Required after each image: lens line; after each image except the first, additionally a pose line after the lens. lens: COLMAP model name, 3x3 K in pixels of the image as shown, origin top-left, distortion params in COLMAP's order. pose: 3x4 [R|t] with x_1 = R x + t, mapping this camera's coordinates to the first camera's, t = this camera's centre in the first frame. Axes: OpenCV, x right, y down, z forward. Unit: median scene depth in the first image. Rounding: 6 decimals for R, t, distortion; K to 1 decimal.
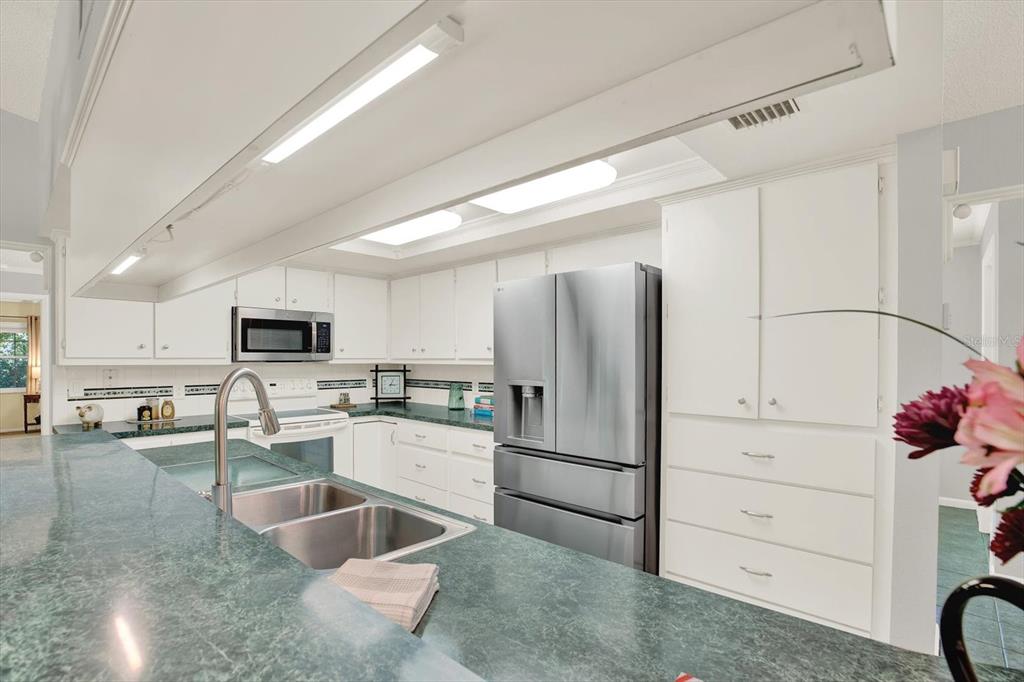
lens RADIAL K [[474.8, 0, 491.9], [0, 474.8, 356.3], [0, 0, 1]] dist [-0.023005, 0.002676]
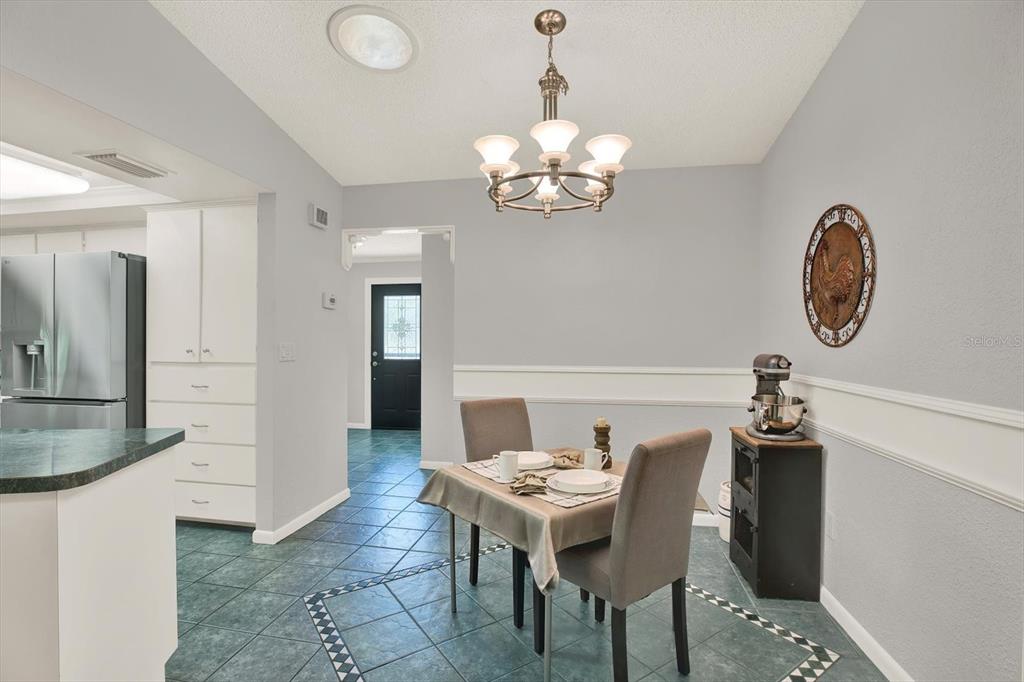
lens RADIAL K [[474.8, 0, 506.3], [0, 474.8, 340.2], [0, 0, 1]] dist [-0.023005, 0.002676]
pose [[0.843243, 0.002330, 0.537528, 0.332378], [-0.005448, 0.999976, 0.004212, 0.028646], [-0.537506, -0.006480, 0.843235, -0.463541]]
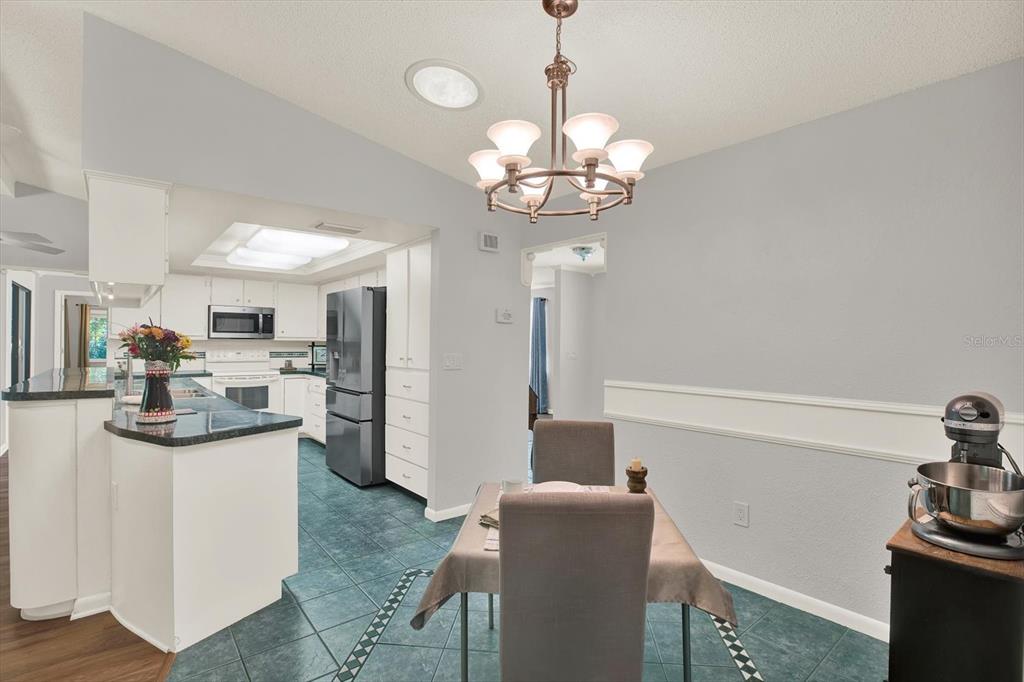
lens RADIAL K [[474.8, 0, 505.0], [0, 474.8, 342.7], [0, 0, 1]] dist [-0.023005, 0.002676]
pose [[0.992775, 0.010356, -0.119540, 0.685940], [-0.009847, 0.999940, 0.004845, 0.009070], [0.119583, -0.003633, 0.992818, -0.519517]]
